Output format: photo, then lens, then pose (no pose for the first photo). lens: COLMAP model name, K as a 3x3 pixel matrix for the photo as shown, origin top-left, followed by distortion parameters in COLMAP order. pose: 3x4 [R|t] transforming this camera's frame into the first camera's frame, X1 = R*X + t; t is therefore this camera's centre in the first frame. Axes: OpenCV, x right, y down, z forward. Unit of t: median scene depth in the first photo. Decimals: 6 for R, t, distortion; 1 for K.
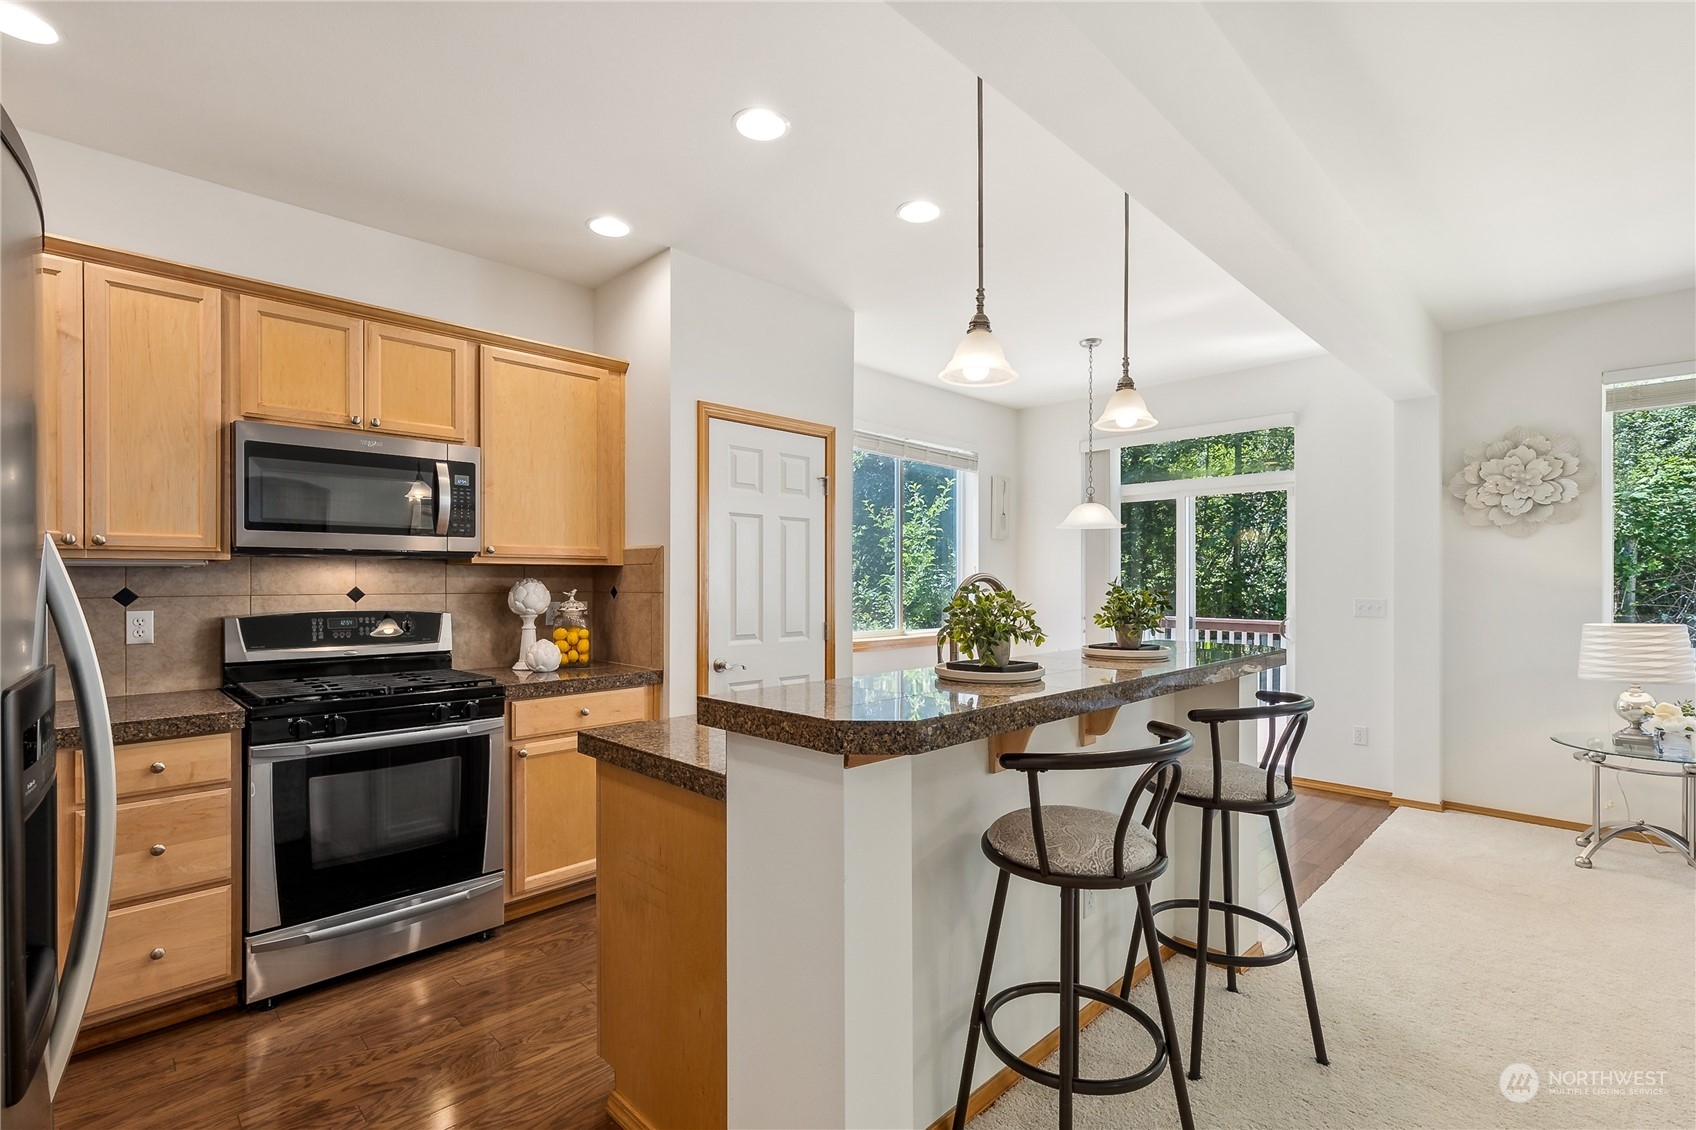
lens RADIAL K [[772.3, 0, 850.6], [0, 772.3, 582.2], [0, 0, 1]] dist [0.002307, 0.000555]
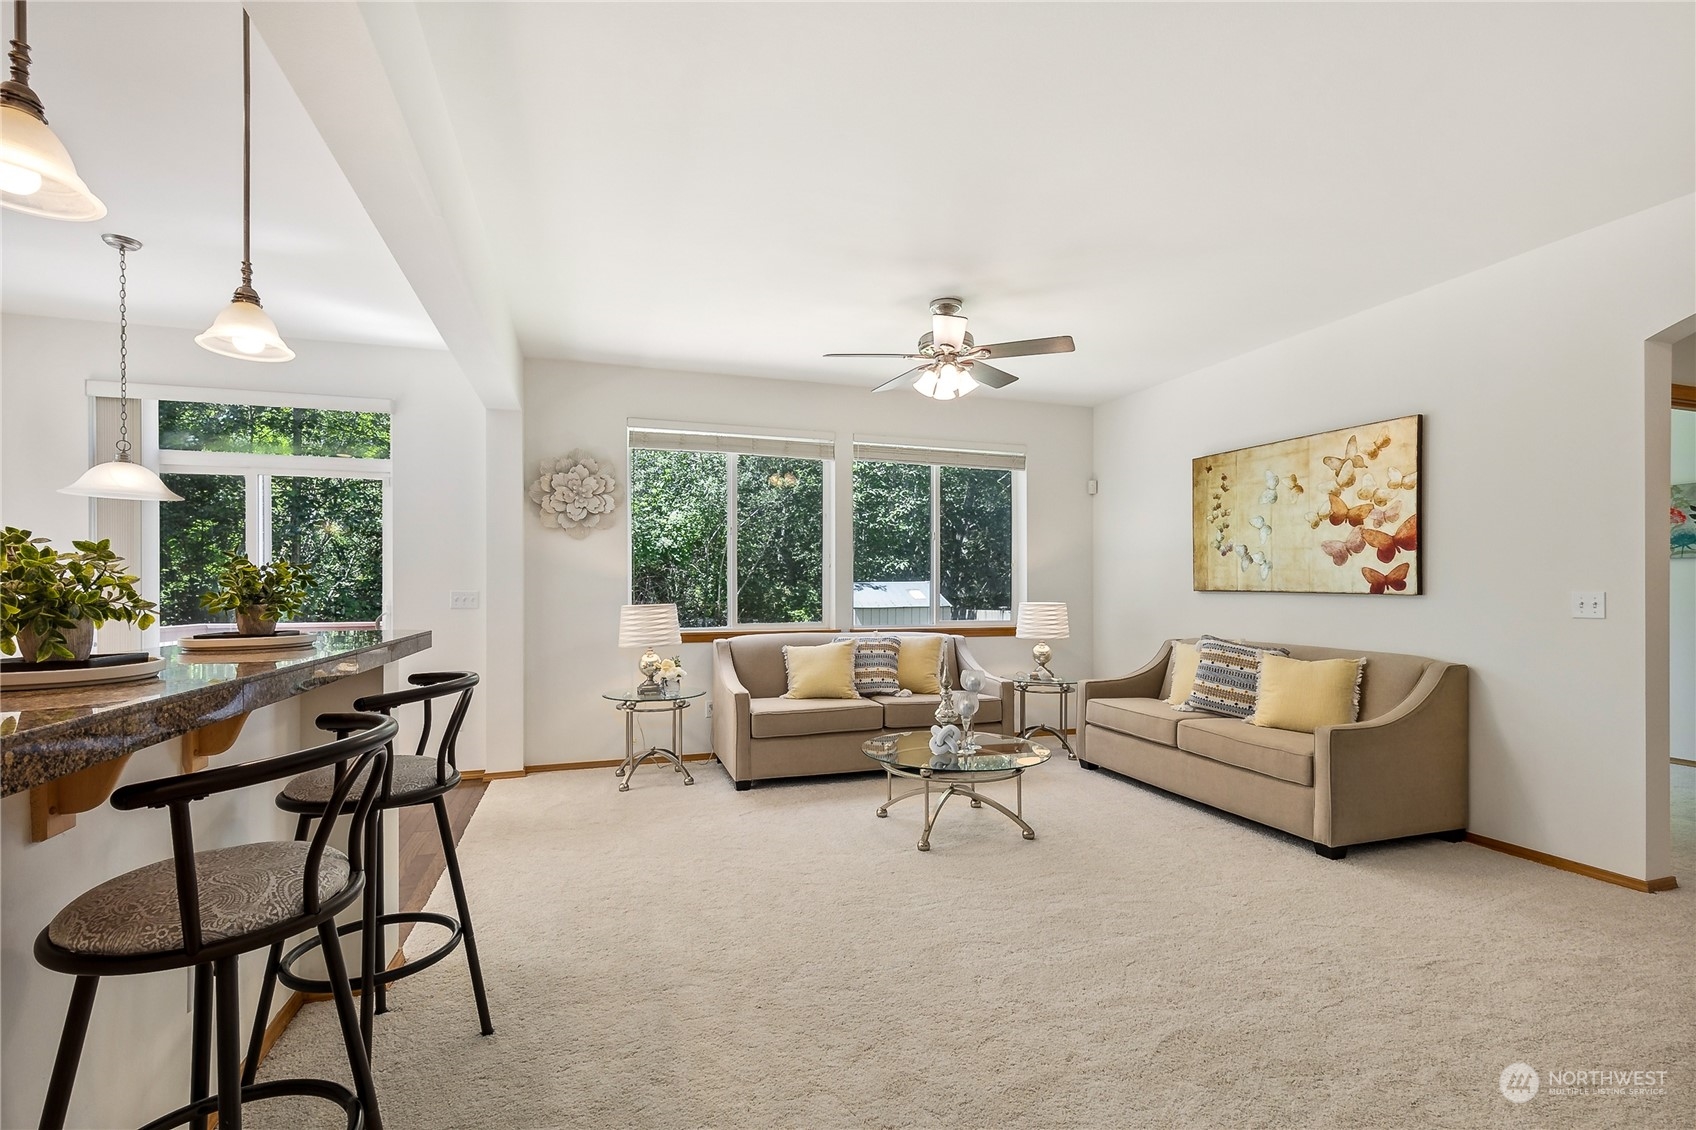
lens RADIAL K [[767.2, 0, 850.5], [0, 767.2, 587.5], [0, 0, 1]] dist [0.003954, 0.000434]
pose [[0.446994, -0.003594, 0.894530, -0.061445], [0.007375, 0.999973, 0.000332, 0.037526], [-0.894506, 0.006449, 0.447009, 0.107913]]
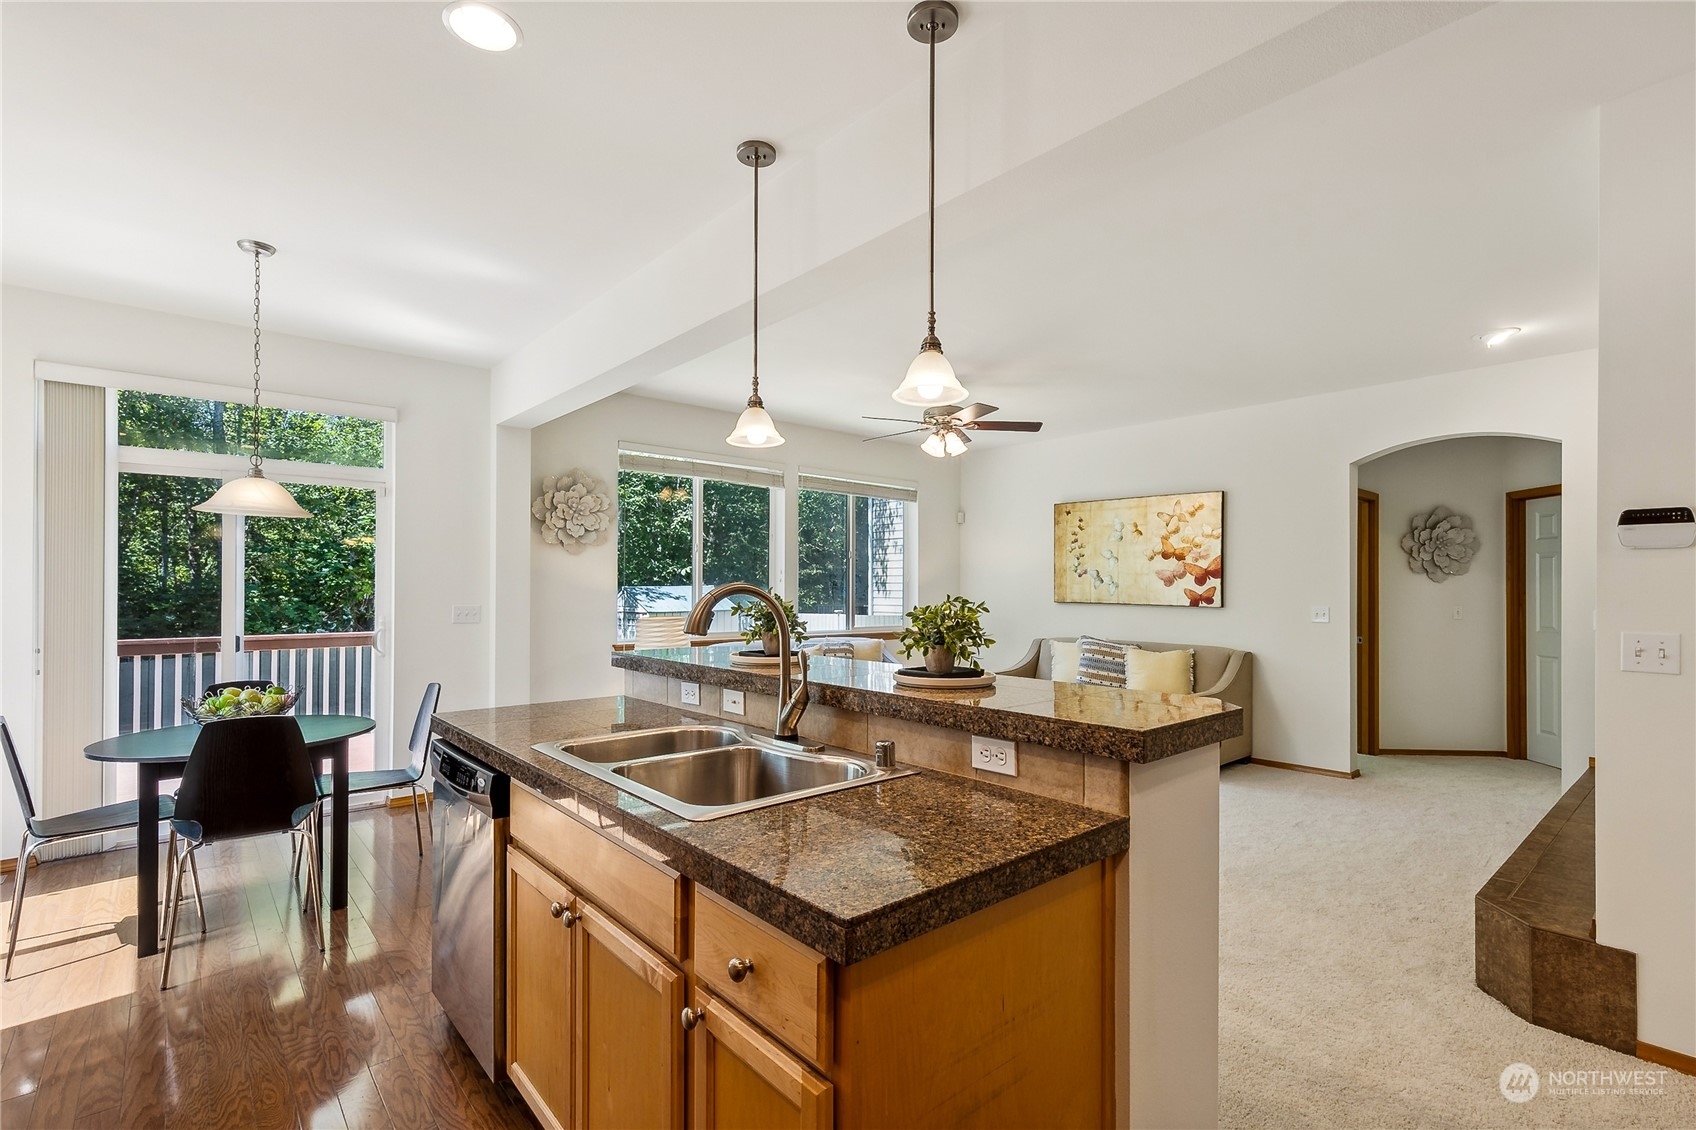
lens RADIAL K [[772.3, 0, 850.6], [0, 772.3, 582.2], [0, 0, 1]] dist [0.002307, 0.000555]
pose [[0.070267, 0.004845, 0.997516, -0.636882], [0.001938, 0.999986, -0.004994, -0.007033], [-0.997526, 0.002284, 0.070257, 0.752213]]
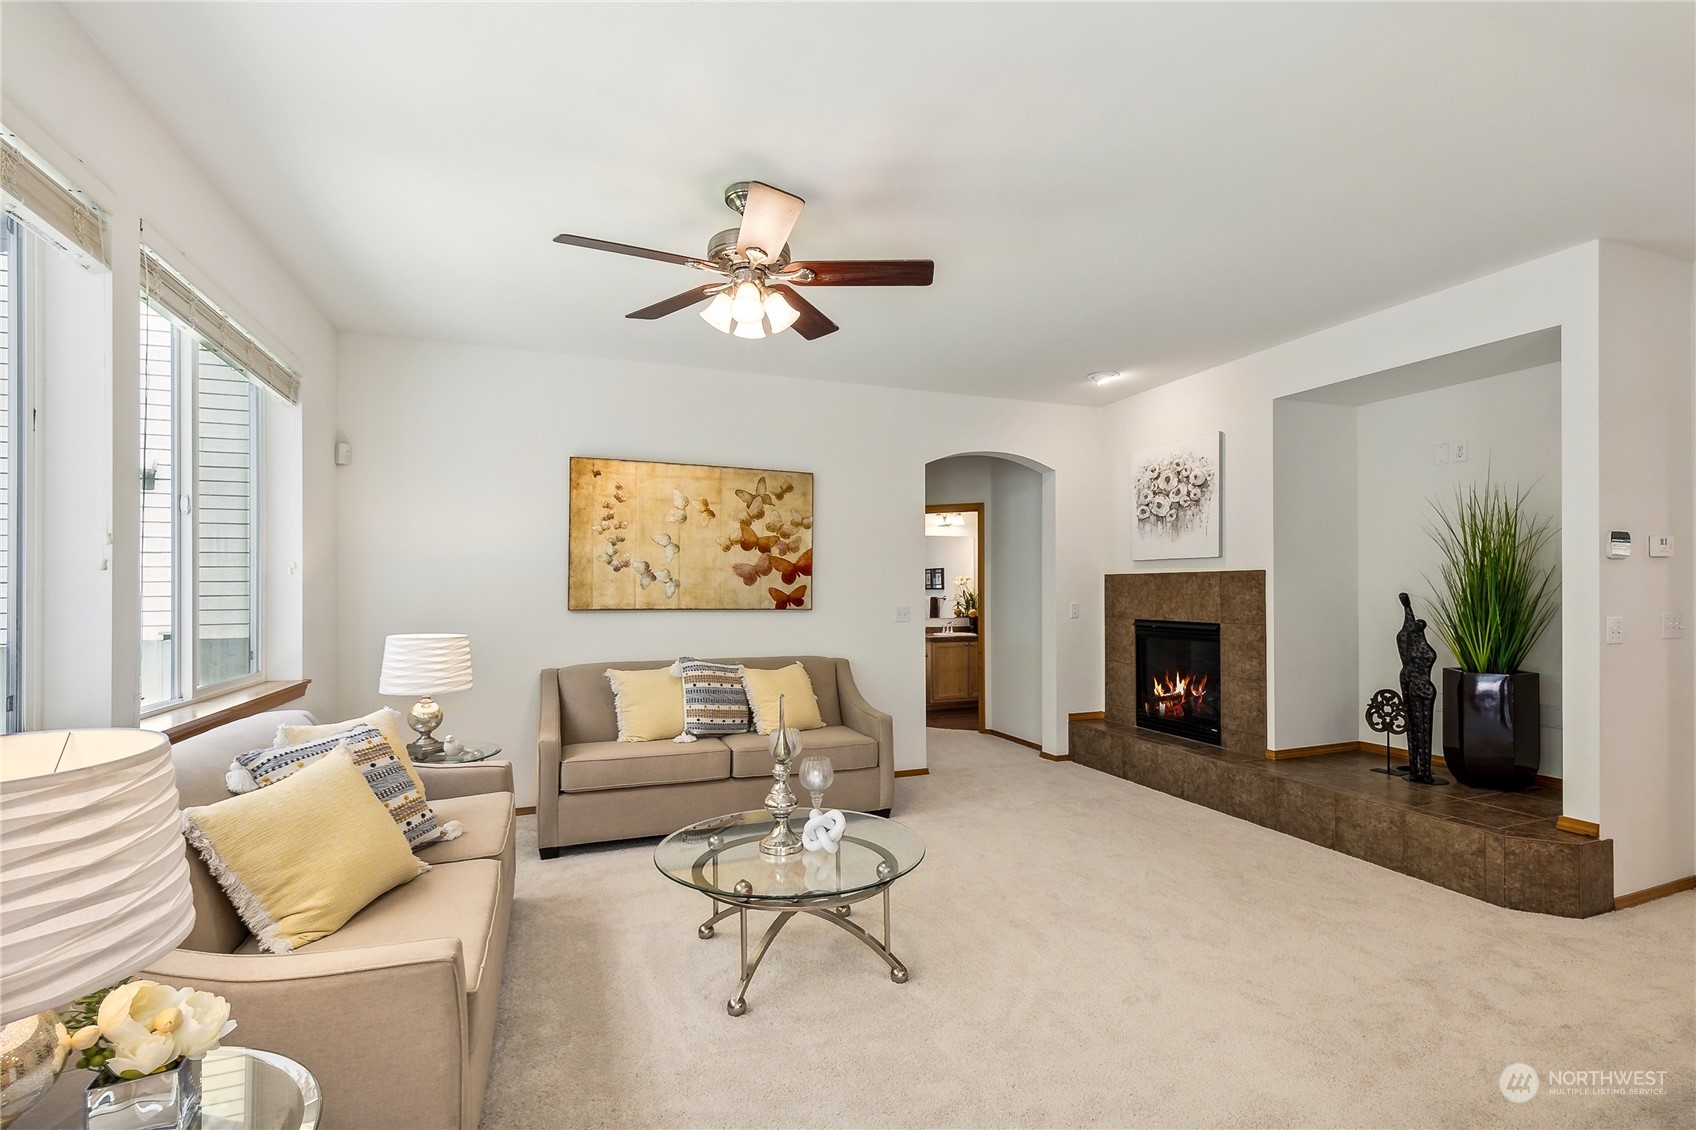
lens RADIAL K [[772.3, 0, 850.6], [0, 772.3, 582.2], [0, 0, 1]] dist [0.002307, 0.000555]
pose [[-0.912043, 0.000843, 0.410094, 0.889288], [0.001455, 0.999998, 0.001179, -0.012700], [-0.410093, 0.001672, -0.912042, 1.590462]]
